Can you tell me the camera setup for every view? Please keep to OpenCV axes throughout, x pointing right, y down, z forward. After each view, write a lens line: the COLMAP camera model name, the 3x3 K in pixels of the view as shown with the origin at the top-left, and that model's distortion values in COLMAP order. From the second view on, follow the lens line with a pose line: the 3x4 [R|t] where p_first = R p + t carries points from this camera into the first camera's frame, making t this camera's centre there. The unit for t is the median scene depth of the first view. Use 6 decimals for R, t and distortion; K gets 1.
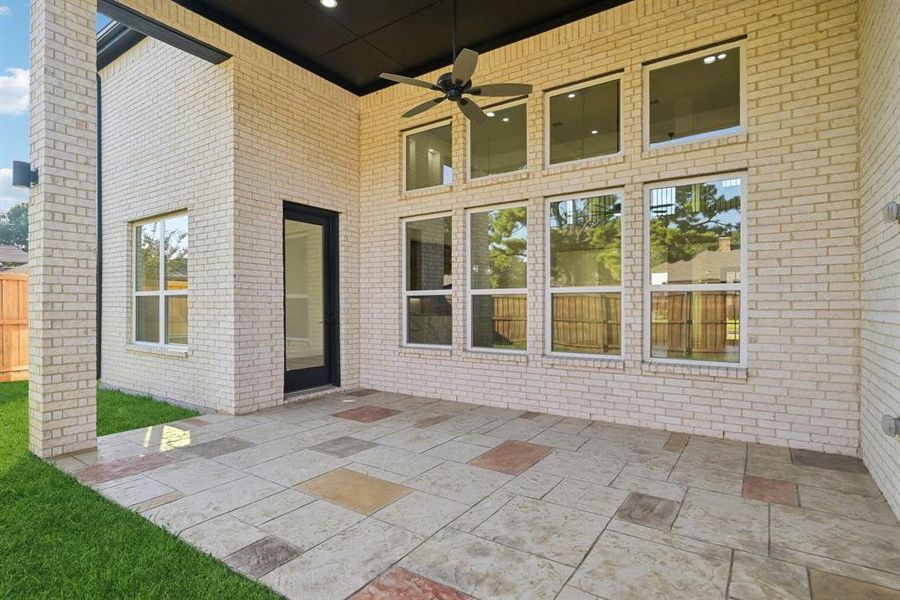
lens RADIAL K [[452.0, 0, 453.4], [0, 452.0, 302.2], [0, 0, 1]] dist [-0.001374, -0.000144]
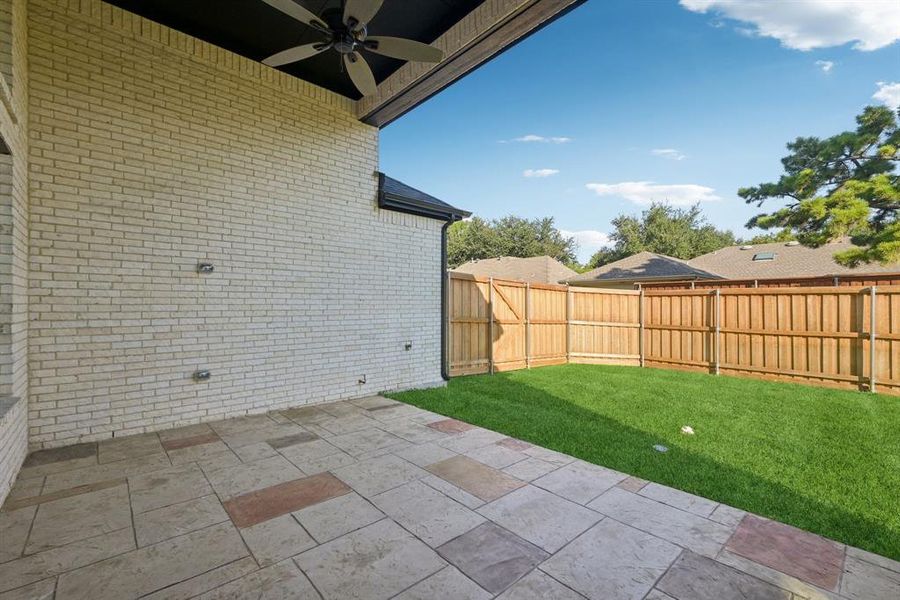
lens RADIAL K [[397.9, 0, 456.1], [0, 397.9, 302.2], [0, 0, 1]] dist [0.001722, 0.000066]
pose [[-0.972824, 0.002615, 0.231529, -0.389572], [-0.000799, 0.999892, -0.014648, -0.015751], [-0.231542, -0.014435, -0.972718, 1.867734]]
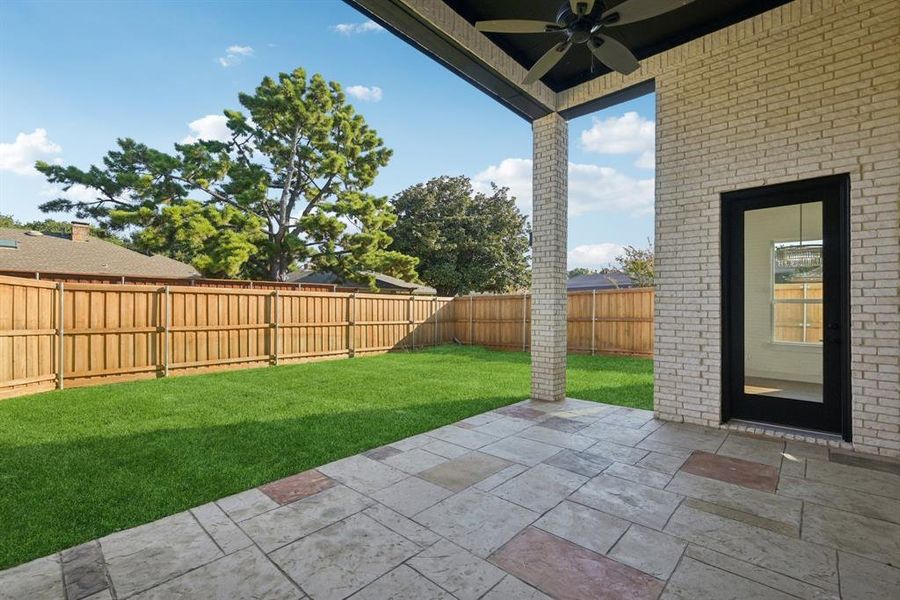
lens RADIAL K [[397.9, 0, 456.1], [0, 397.9, 302.2], [0, 0, 1]] dist [0.001722, 0.000066]
pose [[-0.129891, -0.005147, -0.991515, 0.774242], [0.003076, 0.999980, -0.005594, -0.023810], [0.991524, -0.003776, -0.129872, 1.031104]]
